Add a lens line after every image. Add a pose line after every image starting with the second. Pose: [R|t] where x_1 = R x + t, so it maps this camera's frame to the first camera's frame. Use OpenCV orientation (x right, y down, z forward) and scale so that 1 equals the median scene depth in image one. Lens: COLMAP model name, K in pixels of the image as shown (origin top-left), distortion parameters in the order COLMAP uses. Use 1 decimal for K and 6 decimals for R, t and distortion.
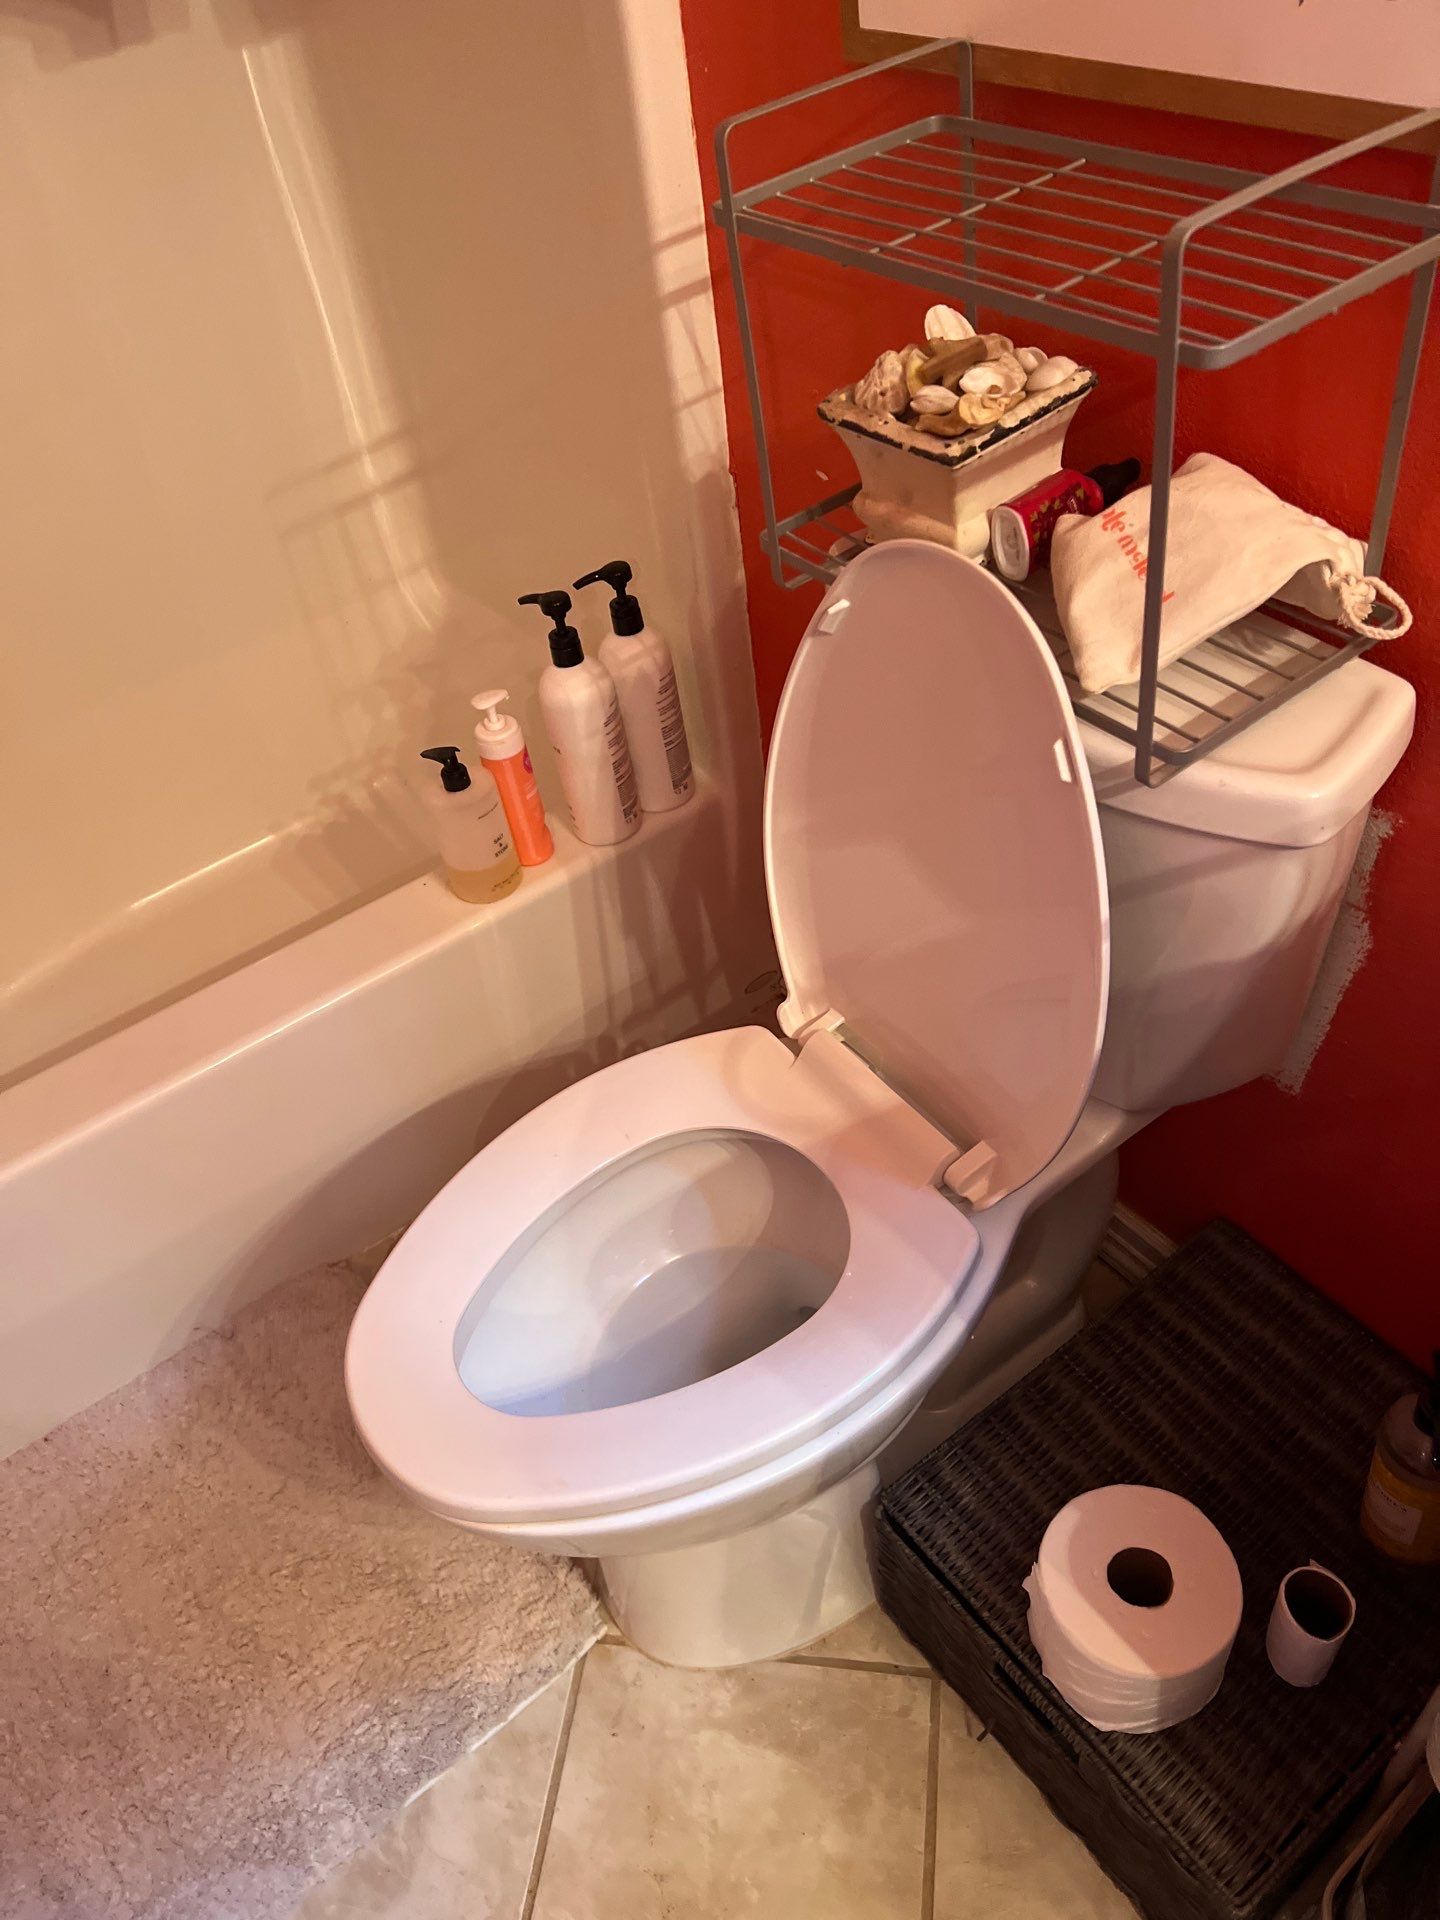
lens RADIAL K [[1446.3, 0, 720.3], [0, 1446.3, 929.5], [0, 0, 1]] dist [0.028913, -0.006958]
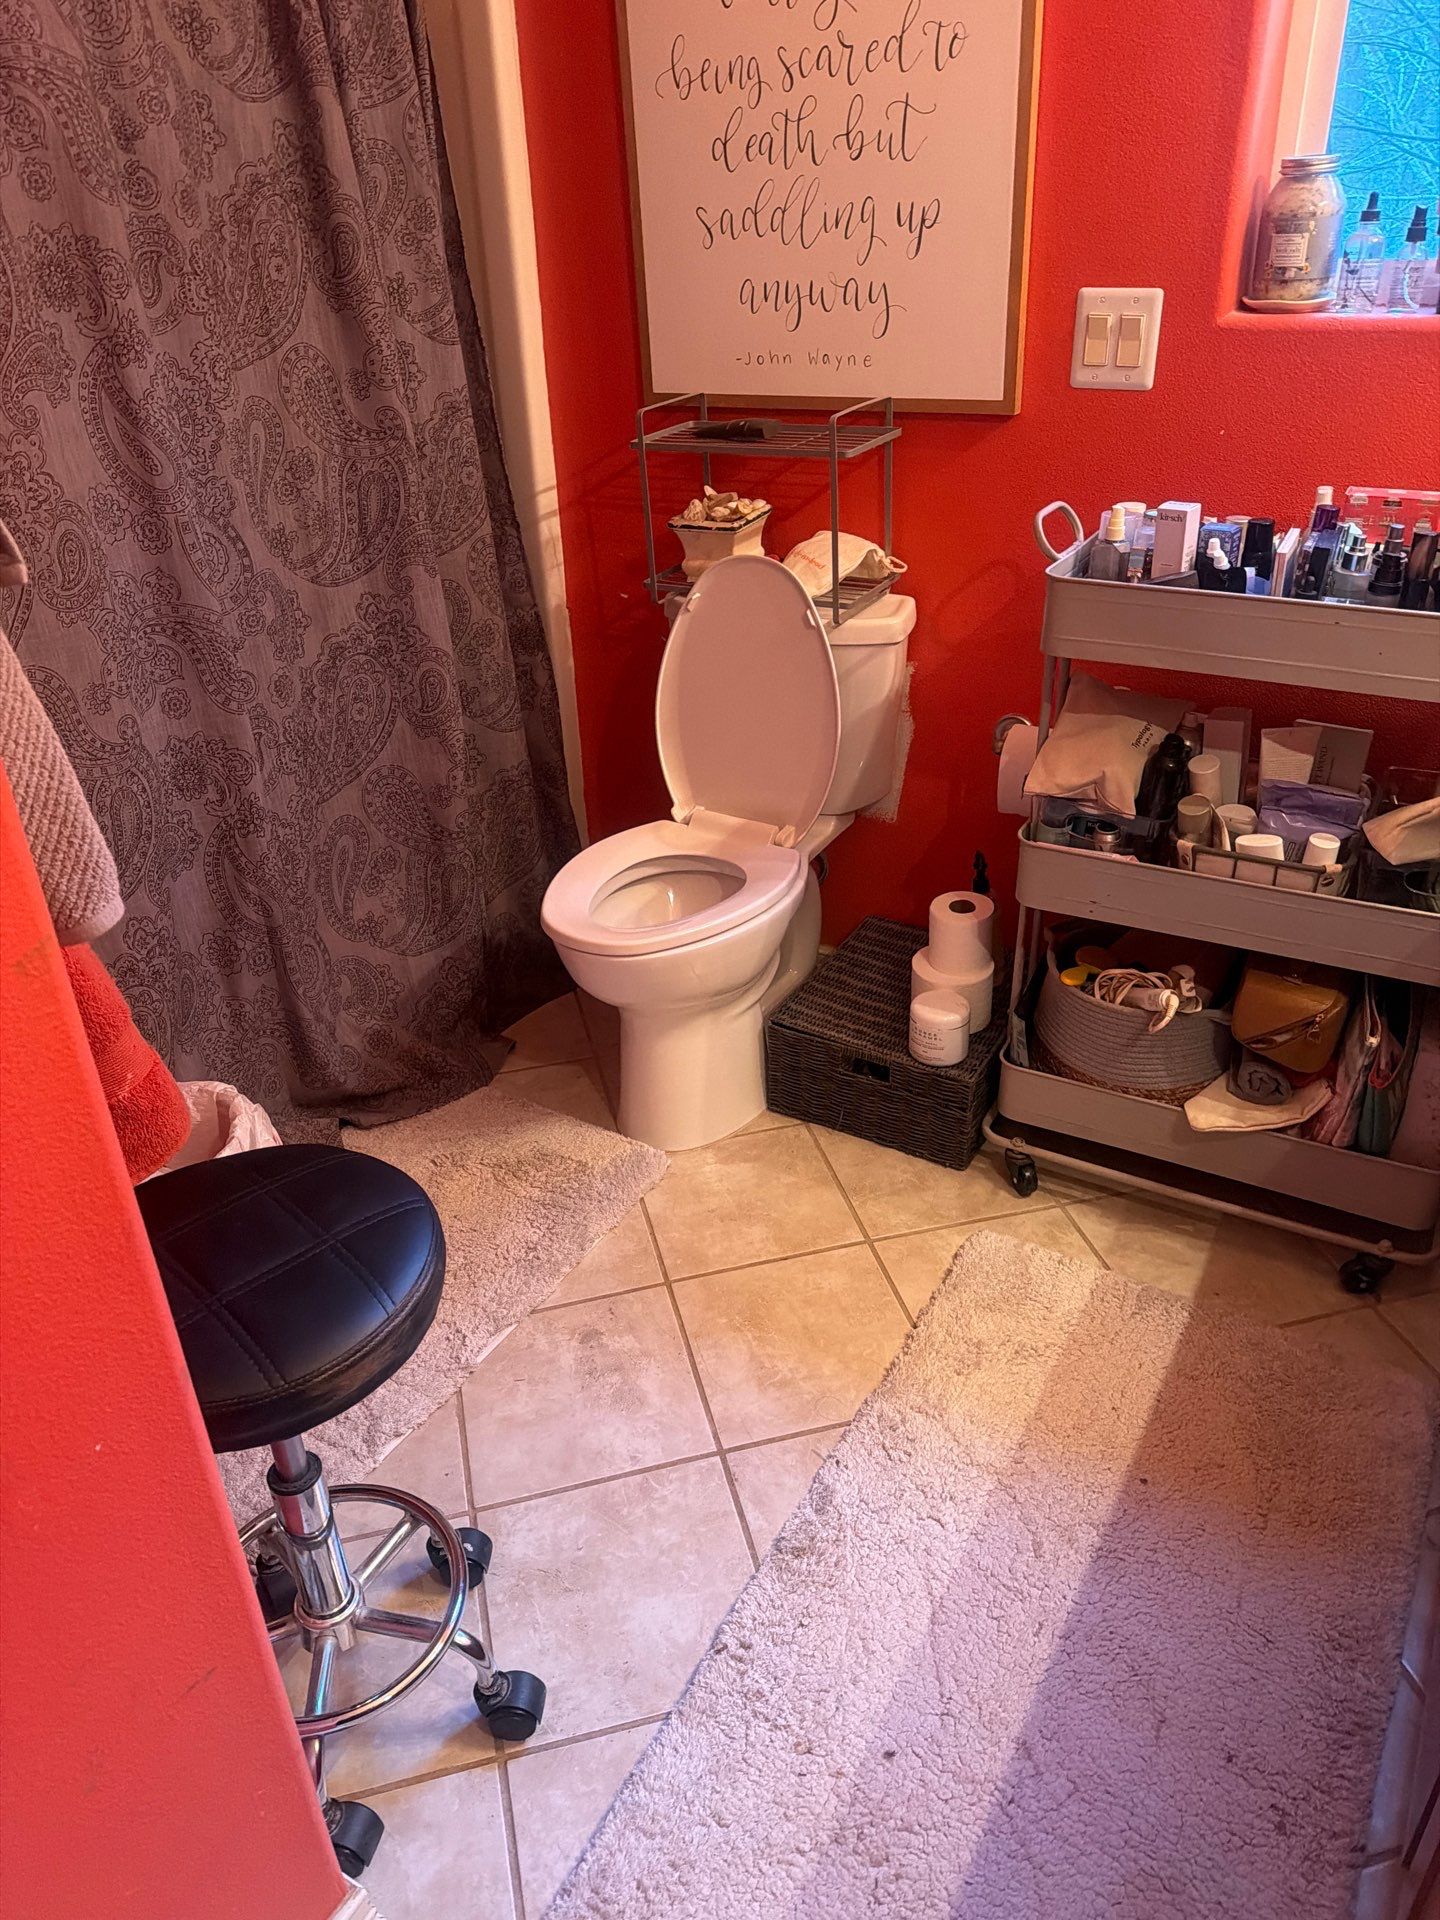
lens RADIAL K [[1378.1, 0, 718.8], [0, 1378.1, 982.8], [0, 0, 1]] dist [-0.005435, -0.006803]
pose [[0.912256, -0.128548, 0.388928, -0.698768], [0.223057, 0.952256, -0.208455, 0.719348], [-0.343563, 0.276918, 0.897375, -0.734921]]
